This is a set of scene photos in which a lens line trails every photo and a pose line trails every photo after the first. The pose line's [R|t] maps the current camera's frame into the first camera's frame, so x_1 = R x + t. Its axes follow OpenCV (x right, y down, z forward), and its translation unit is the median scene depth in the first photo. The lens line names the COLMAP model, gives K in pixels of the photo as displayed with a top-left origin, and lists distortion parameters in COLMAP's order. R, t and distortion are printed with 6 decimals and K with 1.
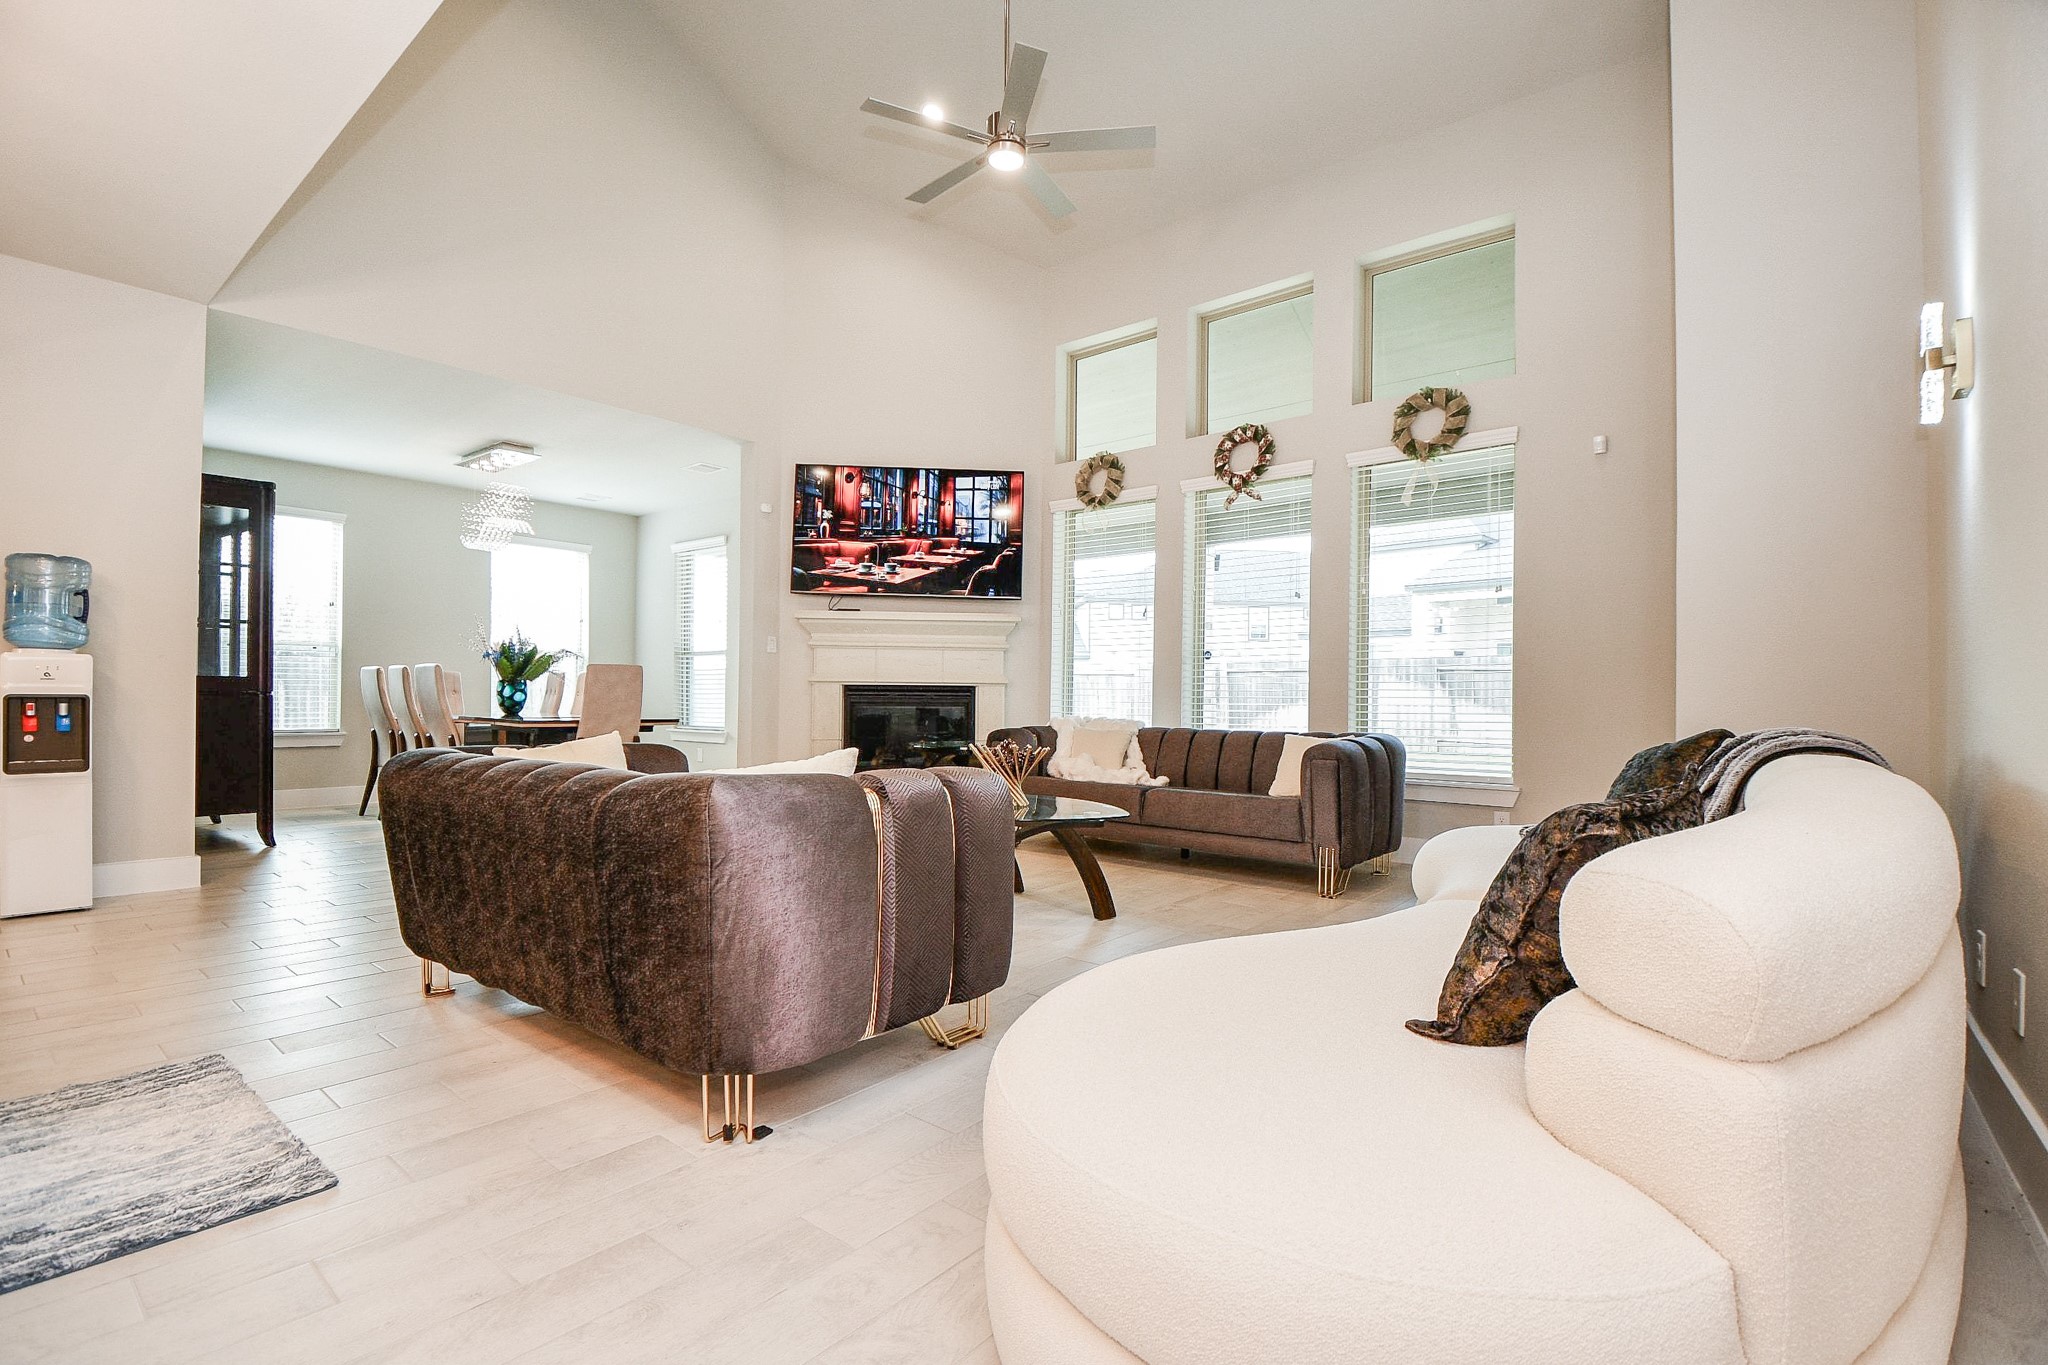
lens RADIAL K [[915.9, 0, 1002.7], [0, 915.9, 709.6], [0, 0, 1]] dist [-0.014013, -0.001583]
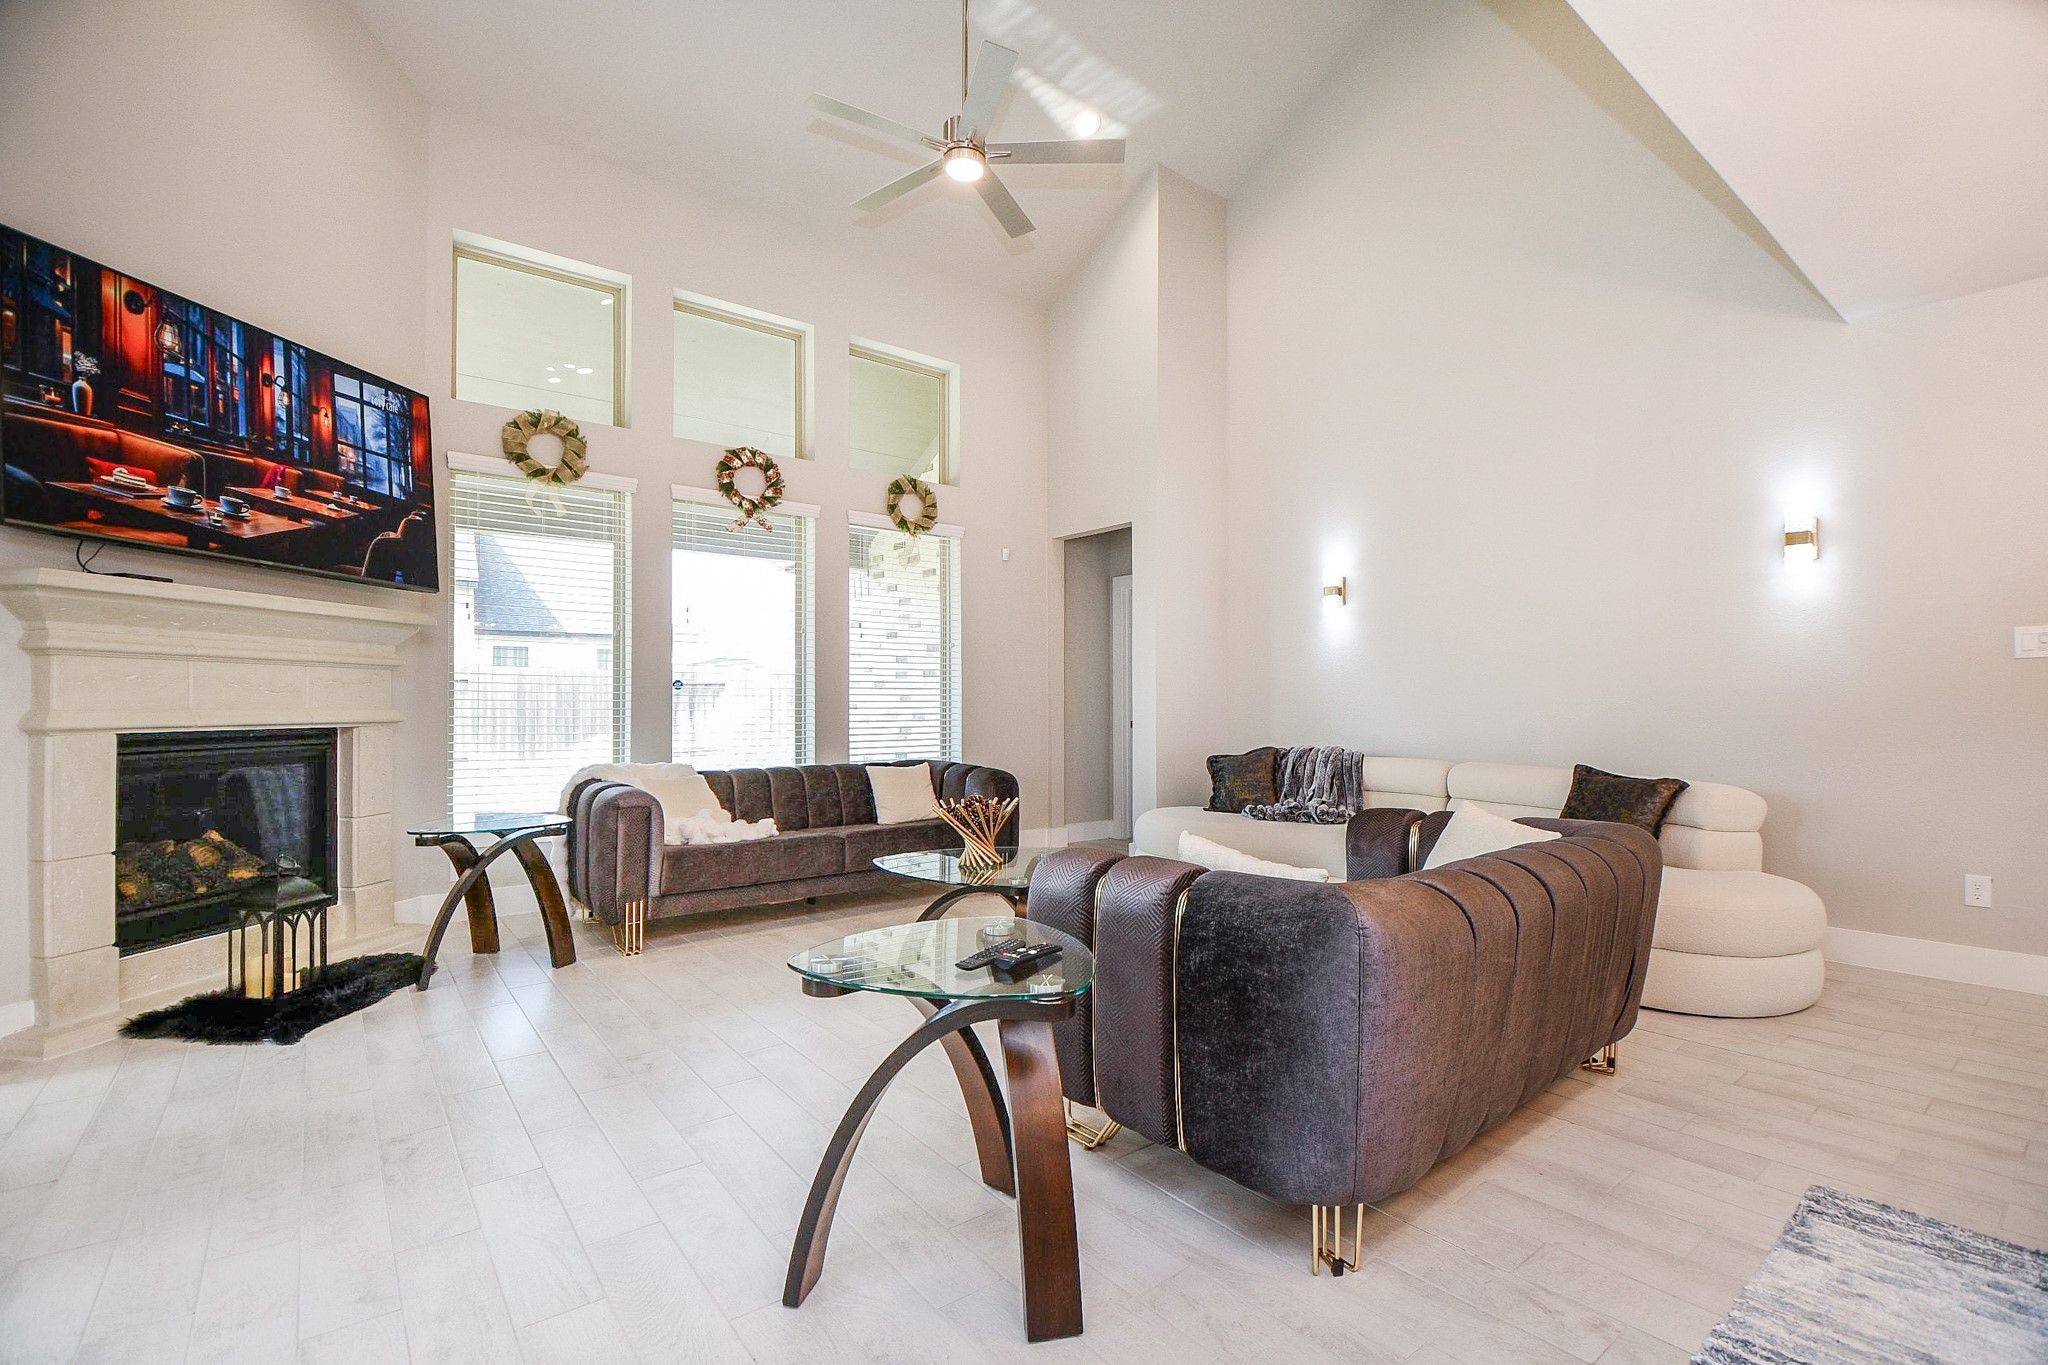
lens RADIAL K [[915.9, 0, 1032.7], [0, 915.9, 674.0], [0, 0, 1]] dist [-0.014013, -0.001583]
pose [[0.194132, 0.011062, 0.980913, -0.540212], [0.000953, 0.999934, -0.011465, -0.052118], [-0.980975, 0.003161, 0.194108, 0.447088]]
